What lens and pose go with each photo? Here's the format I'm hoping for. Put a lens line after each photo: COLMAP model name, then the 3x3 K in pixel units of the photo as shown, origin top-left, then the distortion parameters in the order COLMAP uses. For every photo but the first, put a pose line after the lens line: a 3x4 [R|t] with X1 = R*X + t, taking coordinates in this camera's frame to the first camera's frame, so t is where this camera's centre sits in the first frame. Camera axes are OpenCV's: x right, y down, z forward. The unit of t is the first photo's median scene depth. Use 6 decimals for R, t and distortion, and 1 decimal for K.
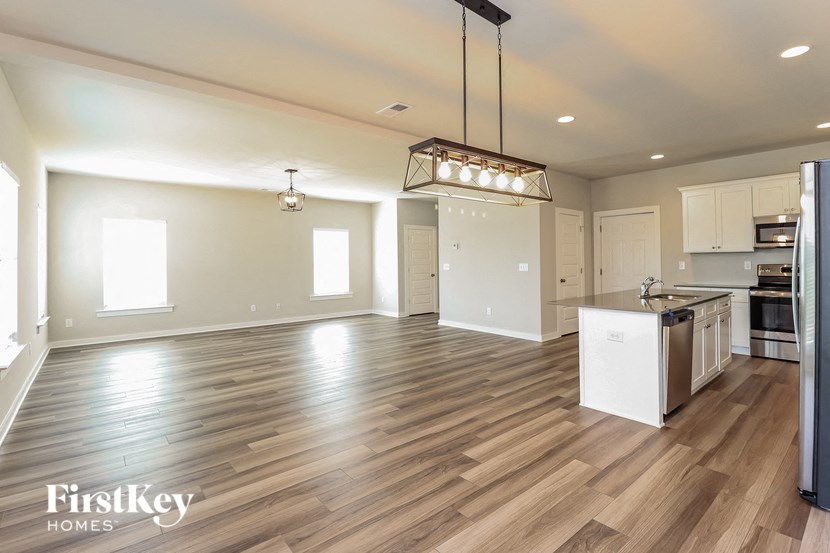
lens RADIAL K [[394.3, 0, 412.8], [0, 394.3, 249.0], [0, 0, 1]] dist [-0.024564, -0.000502]
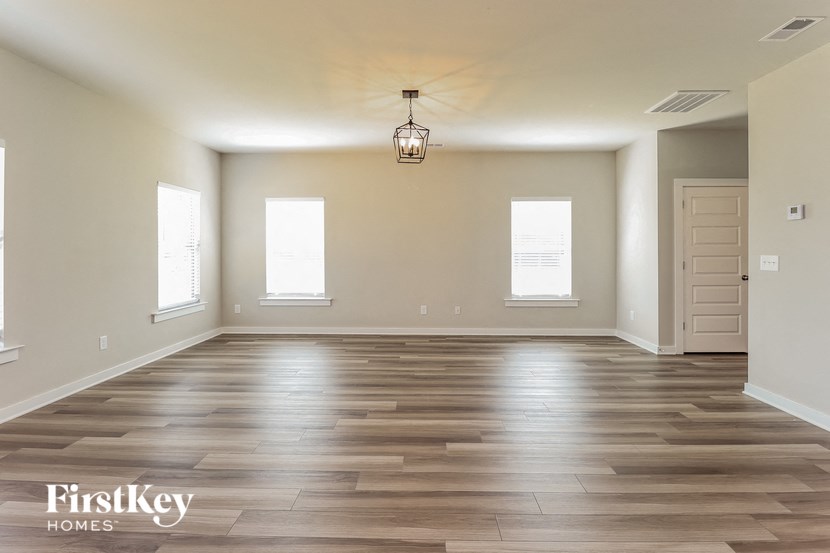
lens RADIAL K [[394.3, 0, 412.8], [0, 394.3, 249.0], [0, 0, 1]] dist [-0.024564, -0.000502]
pose [[0.752927, 0.010887, -0.658014, 0.086647], [0.011583, 0.999489, 0.029790, 0.017395], [0.658002, -0.030052, 0.752416, 0.562556]]
